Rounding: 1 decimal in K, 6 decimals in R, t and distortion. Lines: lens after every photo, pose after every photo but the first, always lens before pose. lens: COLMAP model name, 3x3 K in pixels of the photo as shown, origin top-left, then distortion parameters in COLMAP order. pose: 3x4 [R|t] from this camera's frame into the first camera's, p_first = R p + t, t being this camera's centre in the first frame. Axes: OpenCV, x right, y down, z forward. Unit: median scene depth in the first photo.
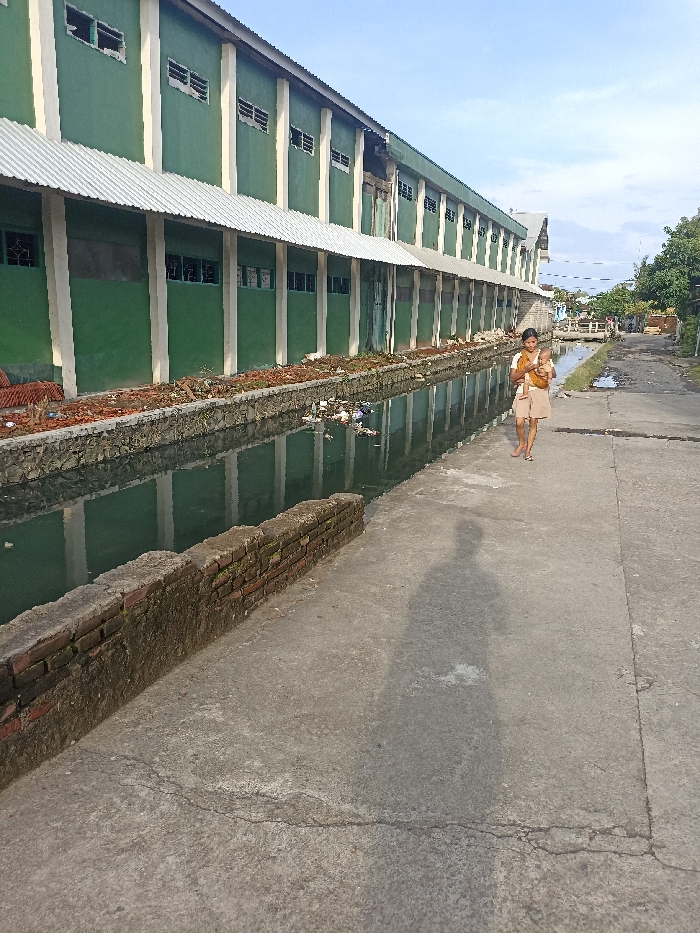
lens RADIAL K [[676.1, 0, 350.0], [0, 676.1, 466.5], [0, 0, 1]] dist [0.021347, -0.001590]
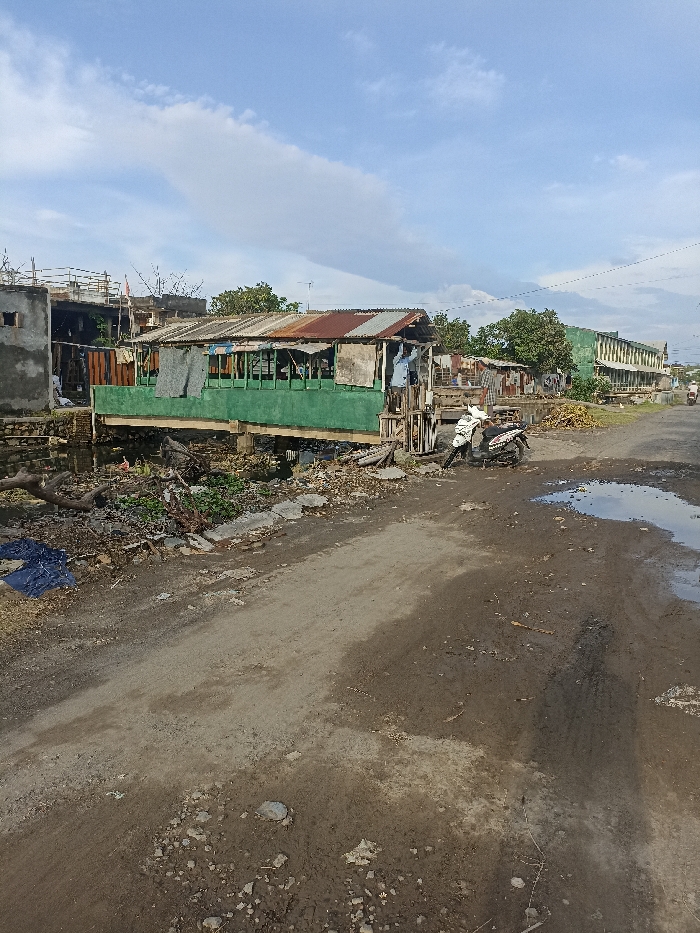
lens RADIAL K [[676.1, 0, 350.0], [0, 676.1, 466.5], [0, 0, 1]] dist [0.021347, -0.001590]
pose [[0.988649, 0.006540, -0.150104, -0.434167], [-0.022277, 0.994390, -0.103403, 0.326408], [0.148586, 0.105573, 0.983248, -1.415469]]
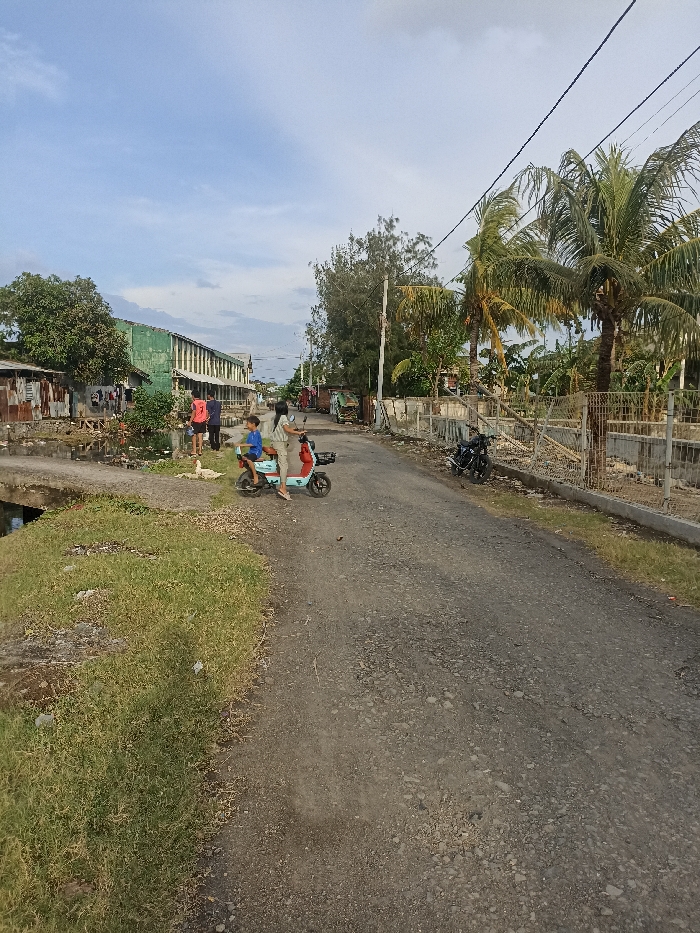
lens RADIAL K [[676.1, 0, 350.0], [0, 676.1, 466.5], [0, 0, 1]] dist [0.021347, -0.001590]
pose [[0.907332, -0.052898, 0.417074, -0.338268], [0.103838, 0.989515, -0.100393, 0.233618], [-0.407390, 0.134398, 0.903311, -1.018115]]
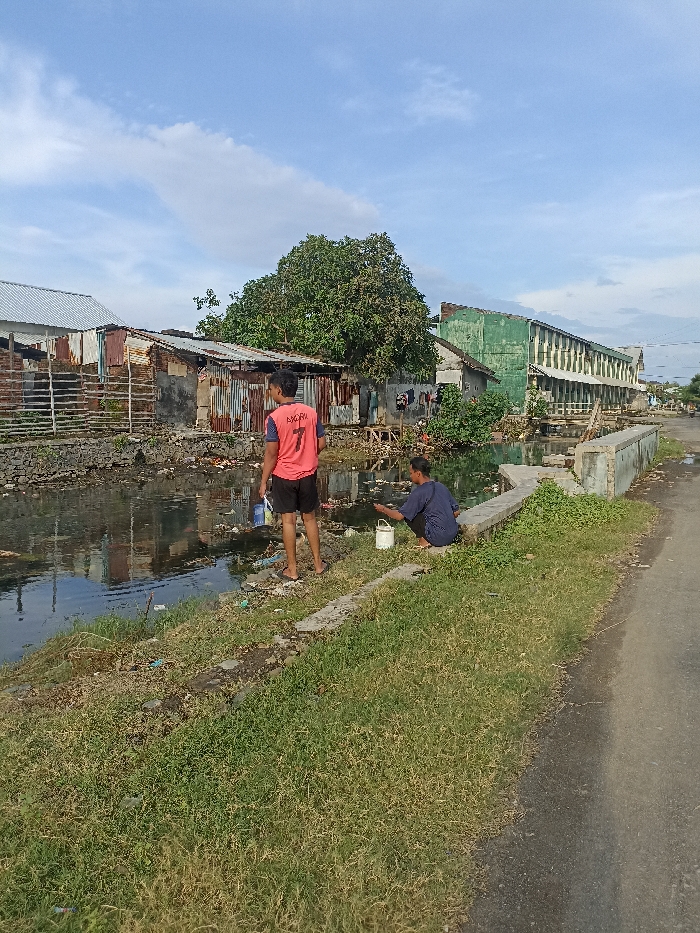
lens RADIAL K [[676.1, 0, 350.0], [0, 676.1, 466.5], [0, 0, 1]] dist [0.021347, -0.001590]
pose [[0.992575, 0.004522, -0.121551, -0.253214], [-0.020235, 0.991522, -0.128356, 0.185260], [0.119940, 0.129863, 0.984251, -0.802744]]
